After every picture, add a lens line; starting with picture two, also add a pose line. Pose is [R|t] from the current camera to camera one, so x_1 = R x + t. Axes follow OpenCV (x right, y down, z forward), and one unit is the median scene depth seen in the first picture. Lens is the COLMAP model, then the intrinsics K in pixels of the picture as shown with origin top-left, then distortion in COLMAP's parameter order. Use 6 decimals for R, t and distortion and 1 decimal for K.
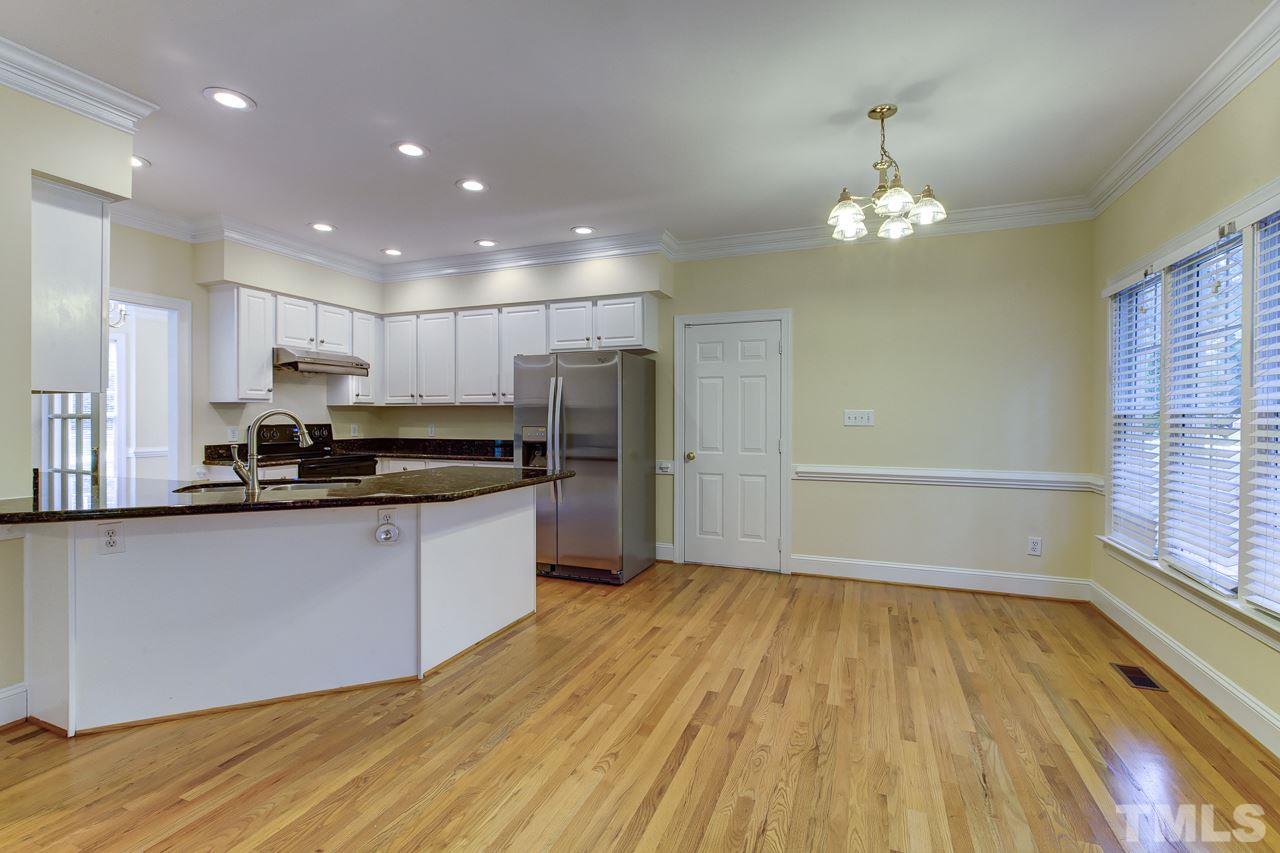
lens RADIAL K [[578.7, 0, 634.7], [0, 578.7, 419.8], [0, 0, 1]] dist [-0.001549, 0.000377]
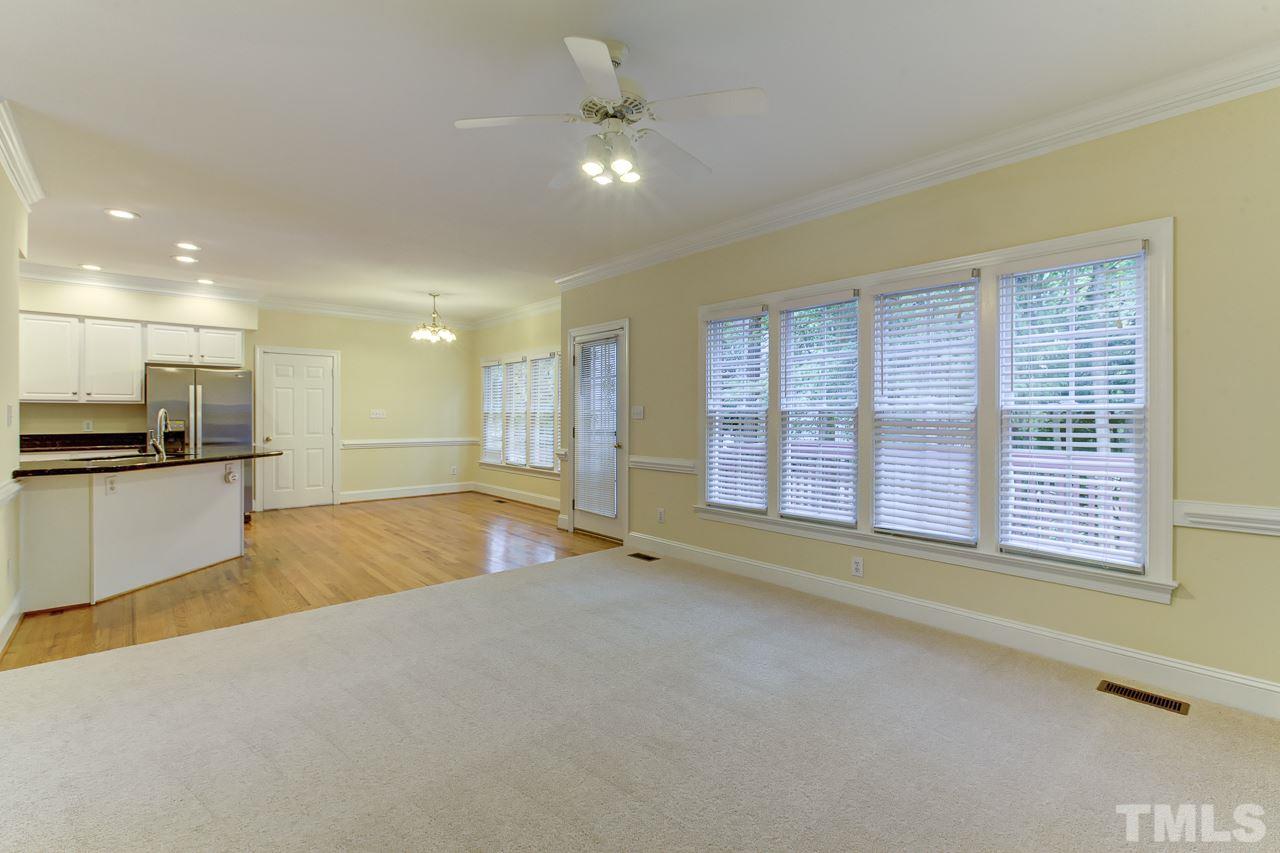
lens RADIAL K [[578.7, 0, 634.7], [0, 578.7, 419.8], [0, 0, 1]] dist [-0.001549, 0.000377]
pose [[0.455528, -0.008836, 0.890177, -0.833372], [0.001641, 0.999957, 0.009085, -0.000275], [-0.890220, -0.002678, 0.455523, -0.554927]]
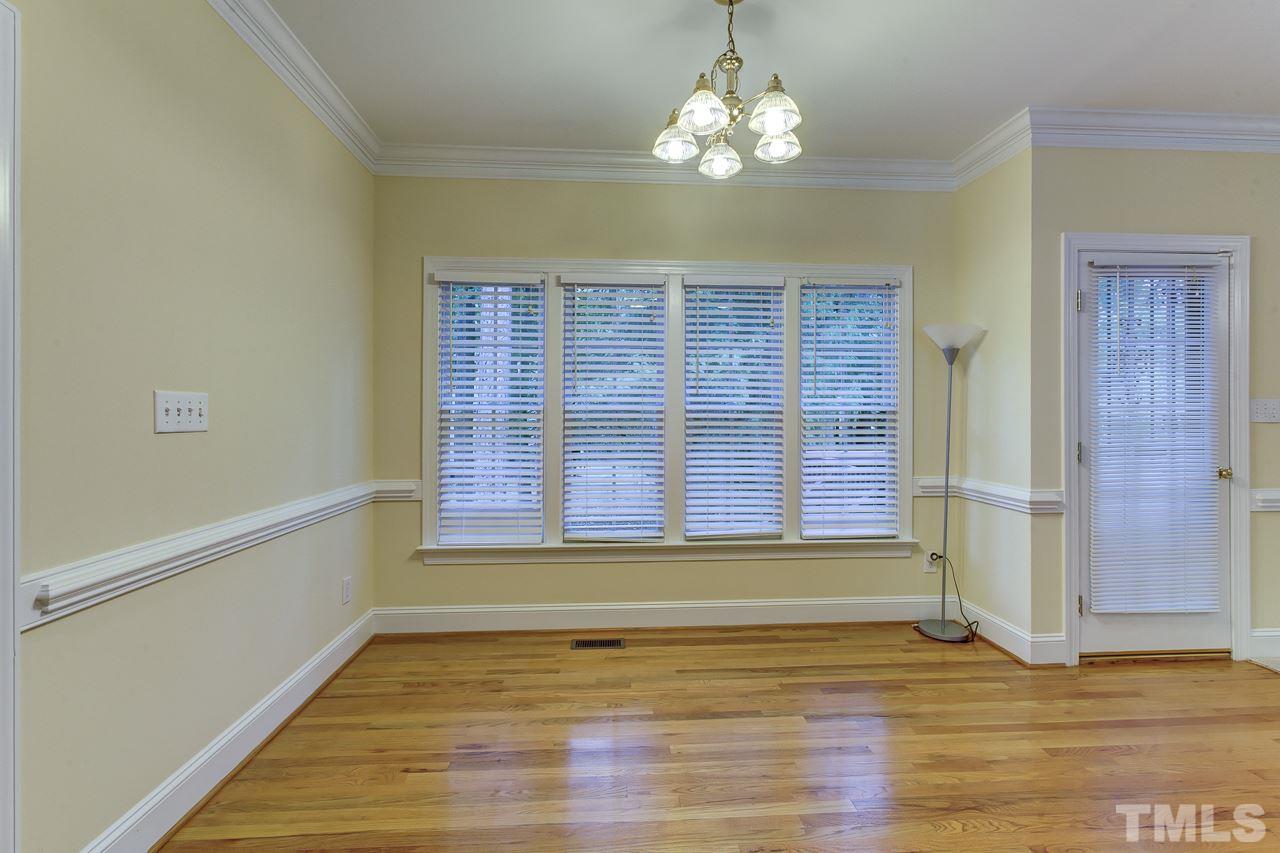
lens RADIAL K [[576.7, 0, 640.3], [0, 576.7, 404.1], [0, 0, 1]] dist [-0.003160, 0.000046]
pose [[-0.433280, 0.011035, 0.901192, -0.104292], [0.001973, 0.999934, -0.011295, -0.004840], [-0.901257, -0.003116, -0.433273, 0.811198]]
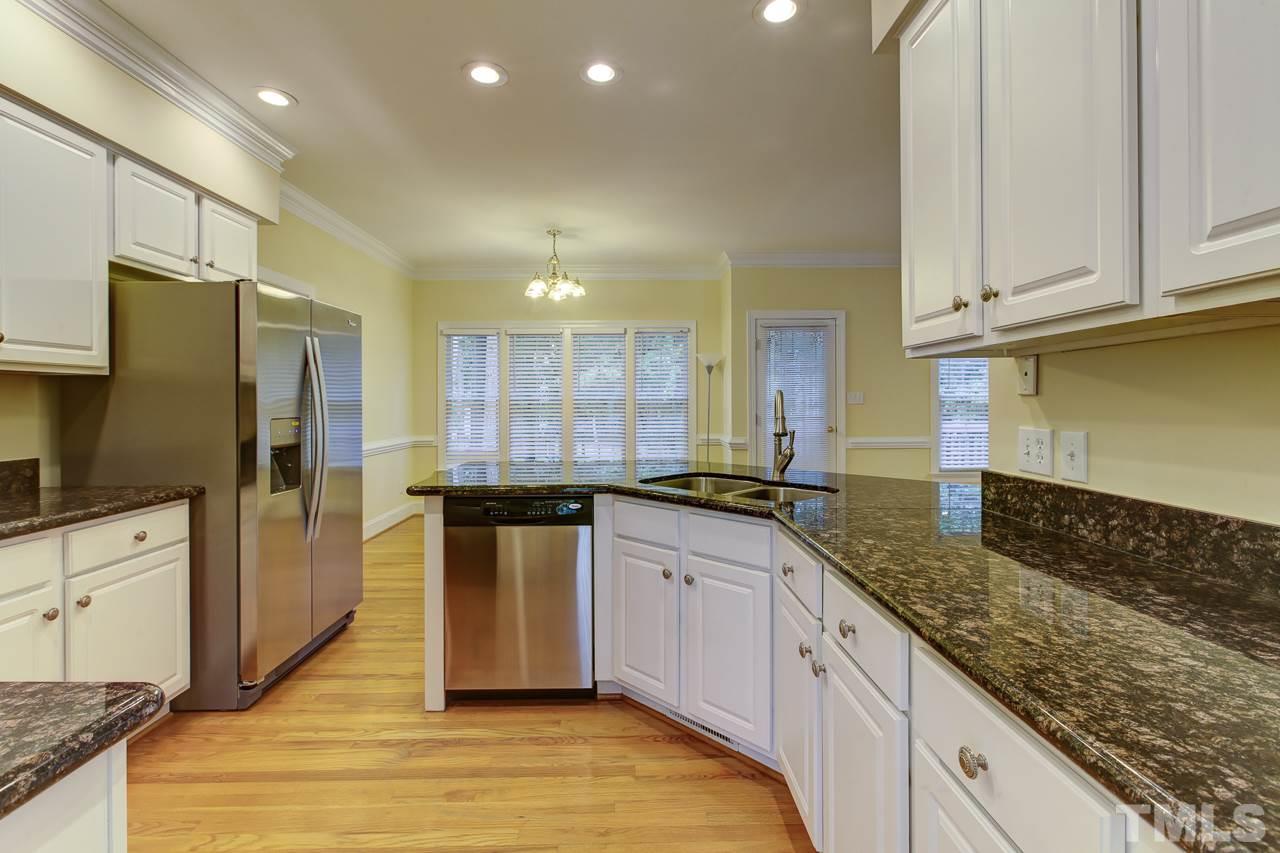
lens RADIAL K [[565.9, 0, 634.3], [0, 565.9, 398.8], [0, 0, 1]] dist [-0.001572, -0.000160]
pose [[-0.394385, 0.004137, 0.918936, -0.753525], [0.008078, 0.999967, -0.001034, -0.004519], [-0.918910, 0.007015, -0.394406, 0.845695]]
